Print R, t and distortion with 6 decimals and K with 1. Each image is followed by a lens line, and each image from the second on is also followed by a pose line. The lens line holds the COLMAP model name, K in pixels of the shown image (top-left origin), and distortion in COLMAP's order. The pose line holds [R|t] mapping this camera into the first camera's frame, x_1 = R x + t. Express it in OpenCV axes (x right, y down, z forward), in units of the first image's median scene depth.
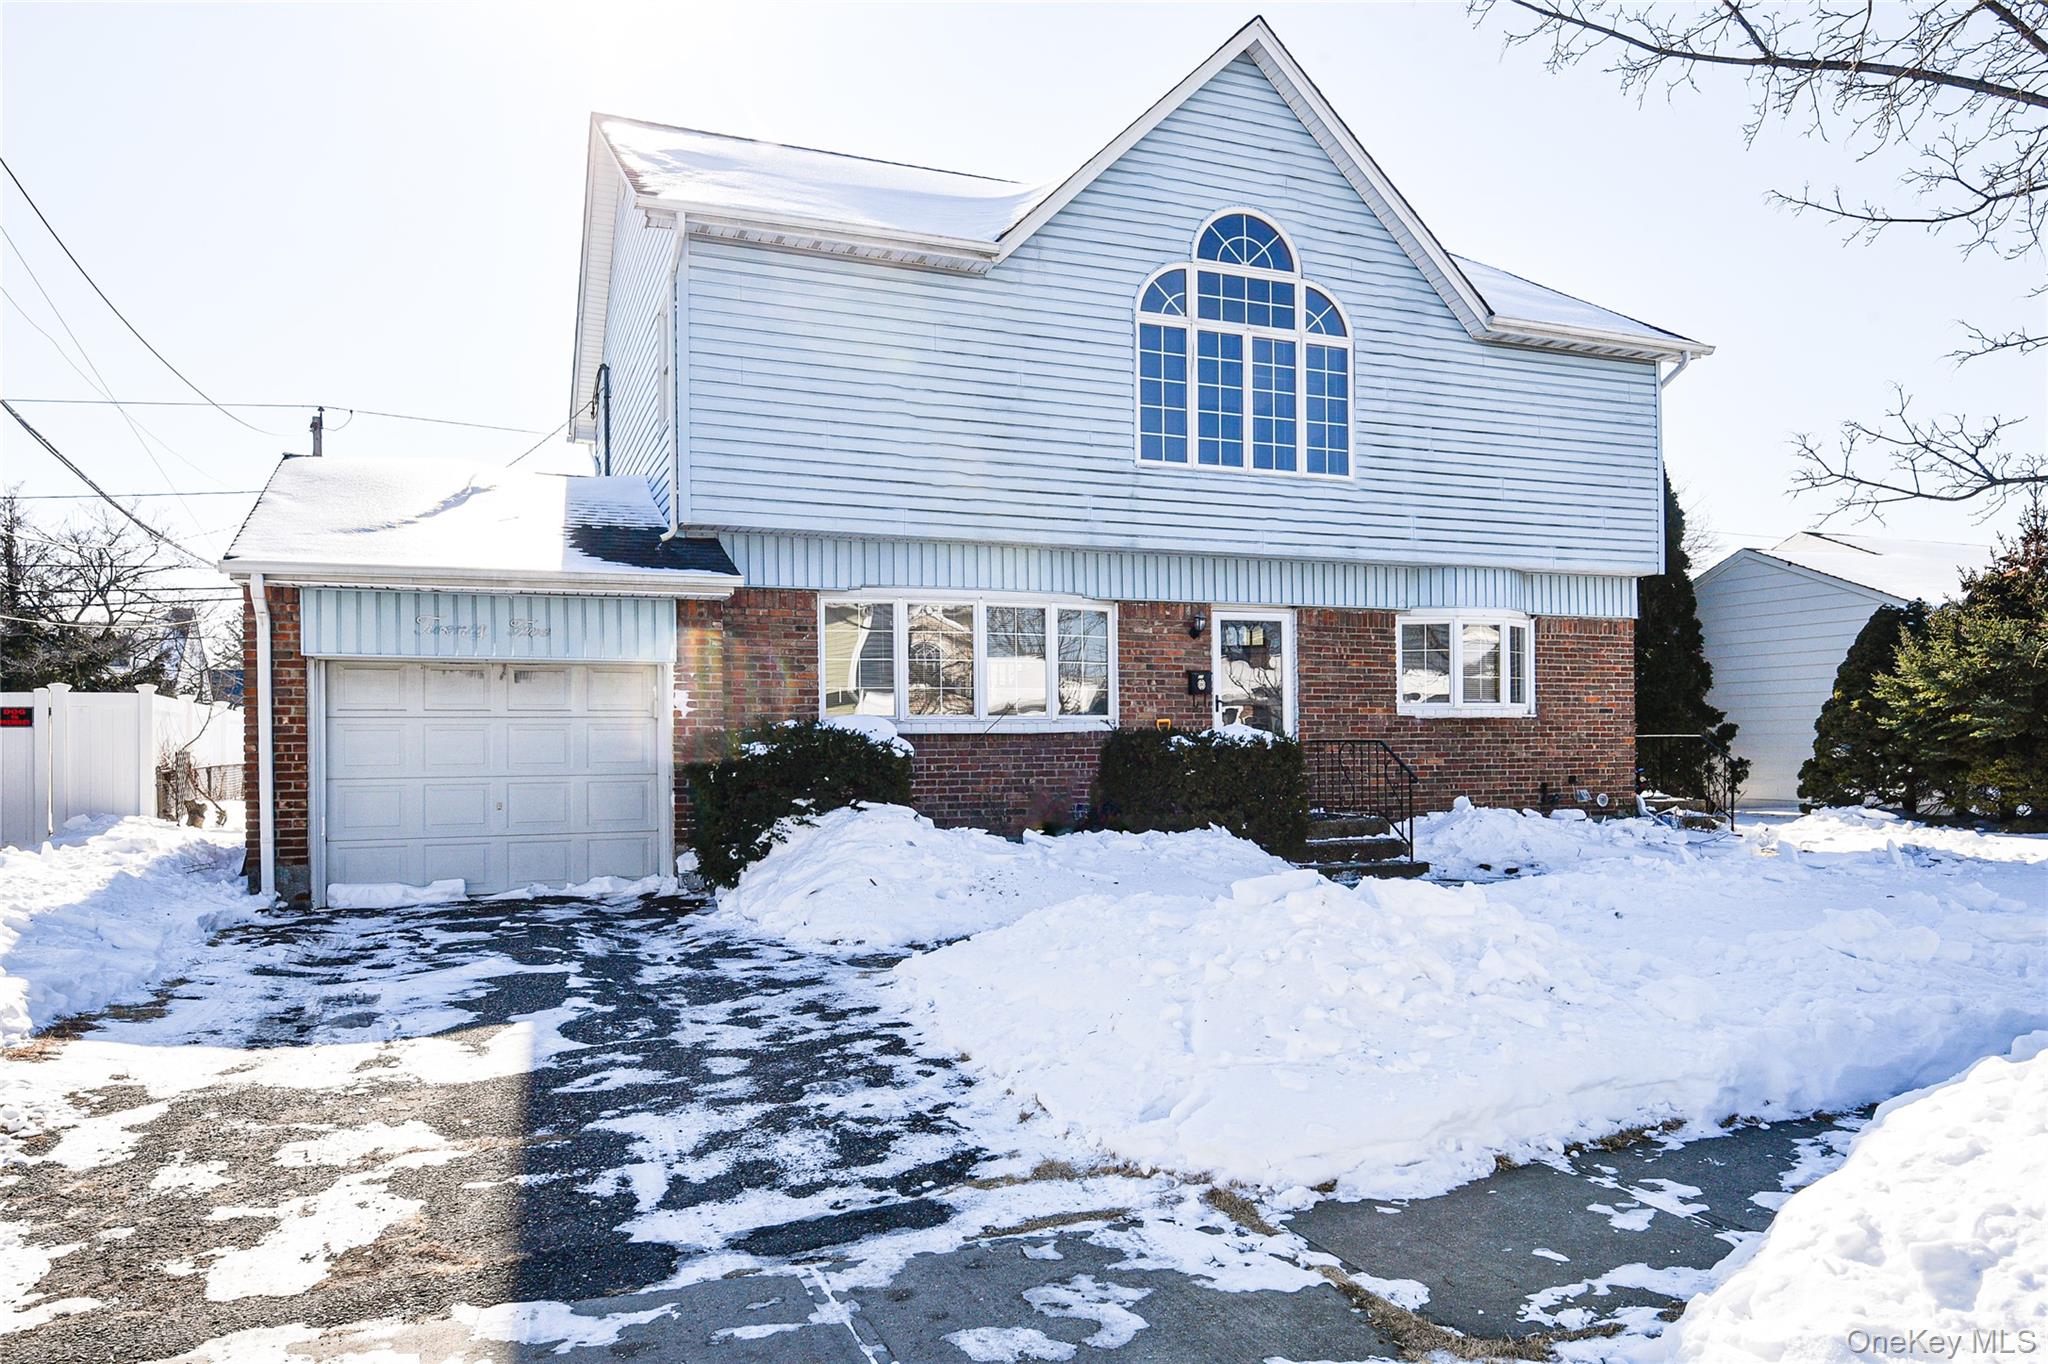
lens RADIAL K [[1329.8, 0, 1023.7], [0, 1329.8, 697.0], [0, 0, 1]] dist [0.004173, -0.000198]
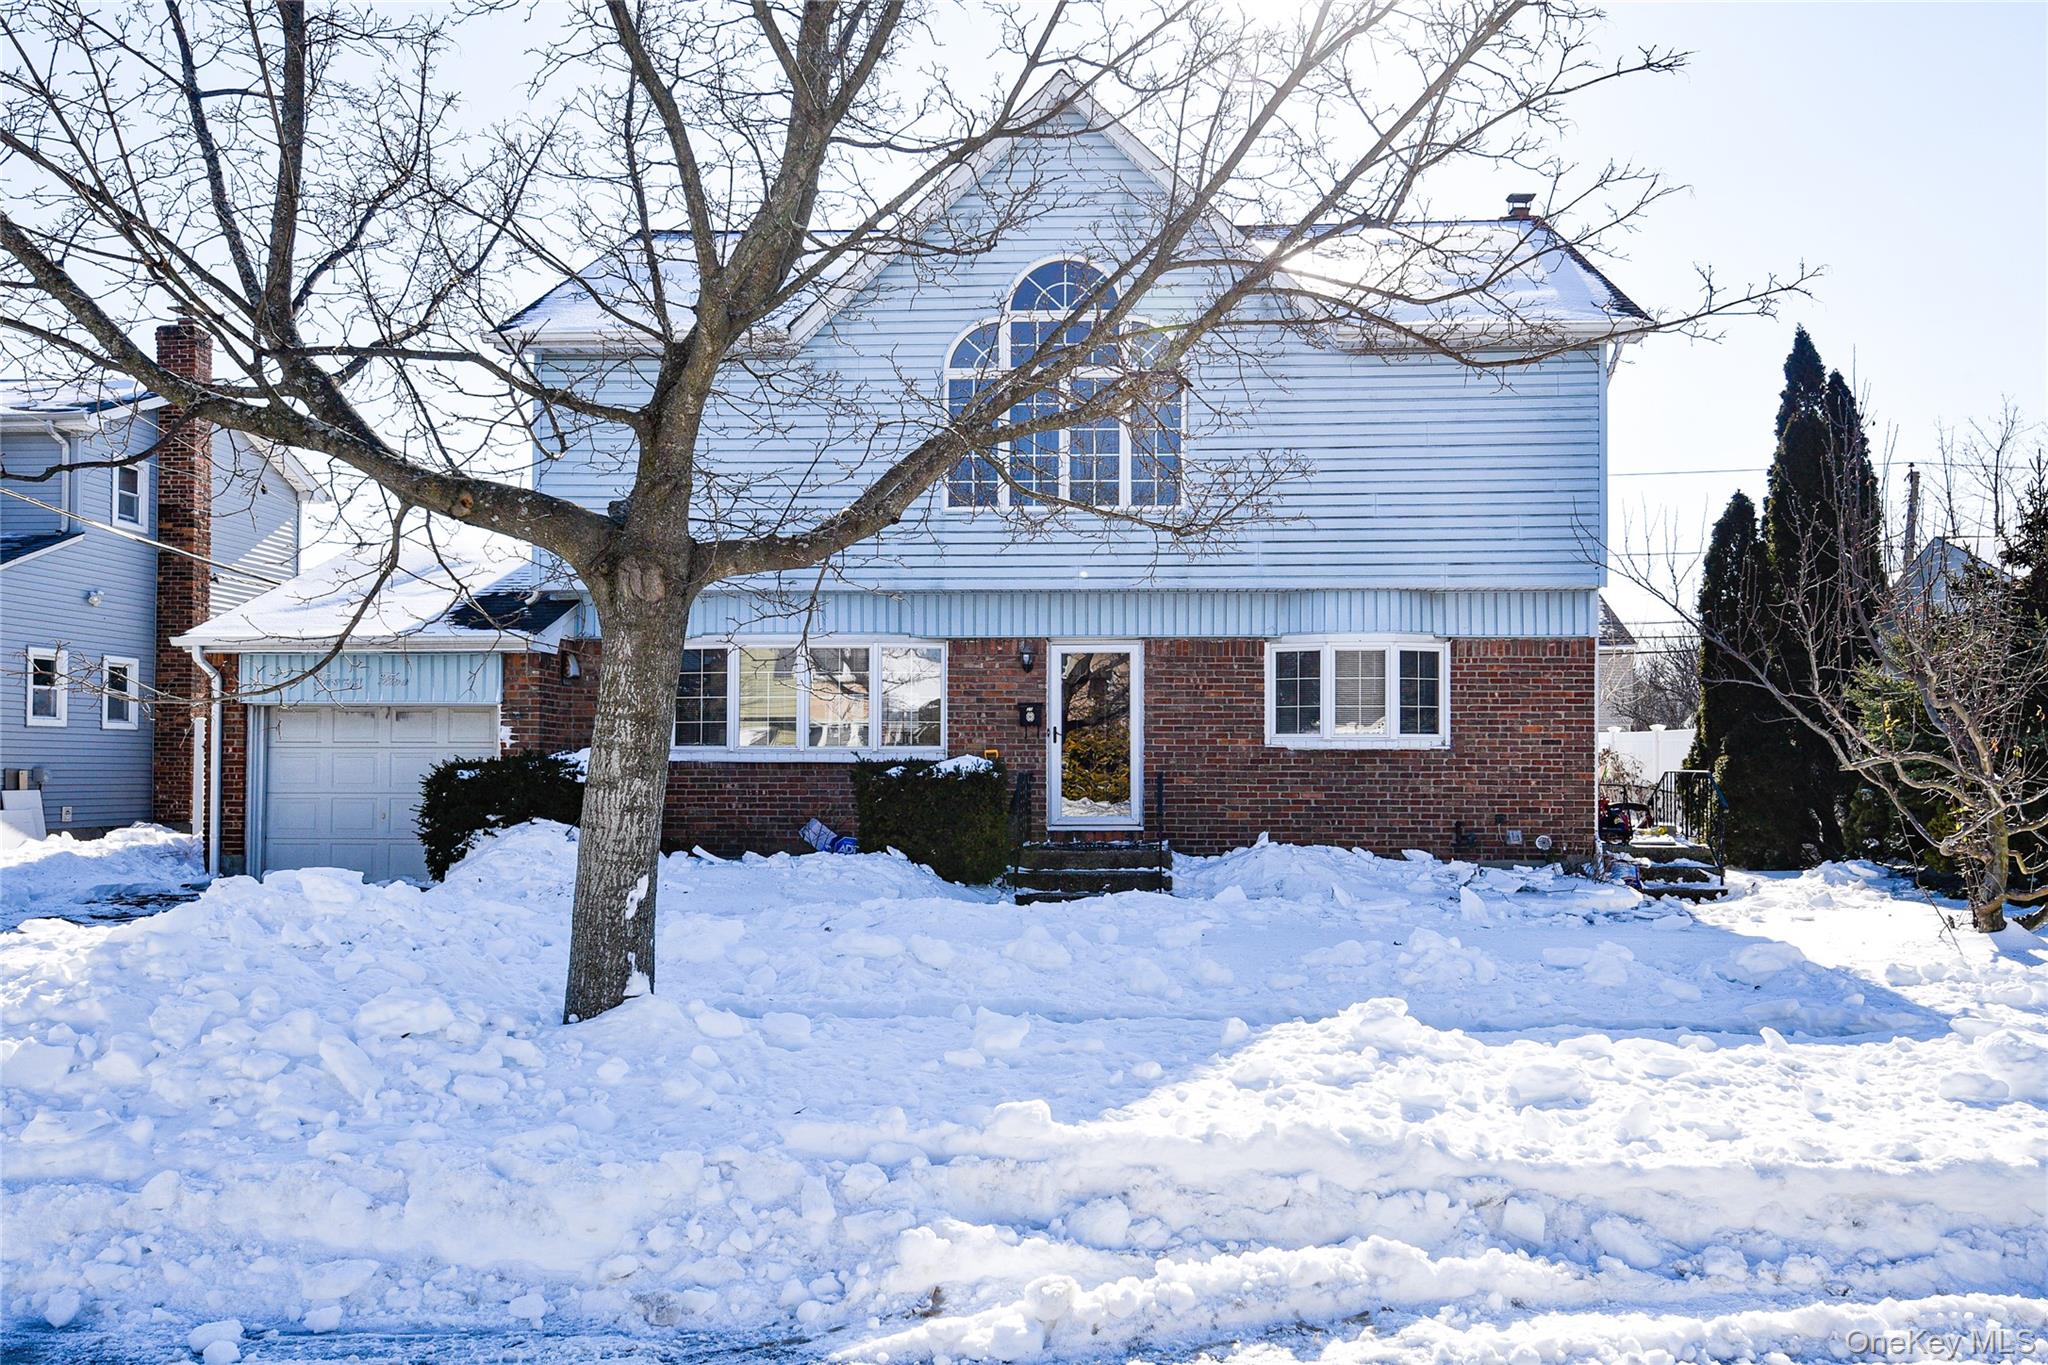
lens RADIAL K [[1502.5, 0, 1024.9], [0, 1502.5, 676.6], [0, 0, 1]] dist [0.011550, 0.000508]
pose [[0.912127, -0.014670, -0.409644, 0.614408], [0.004760, 0.999671, -0.025202, -0.011131], [0.409879, 0.021037, 0.911897, -0.069450]]
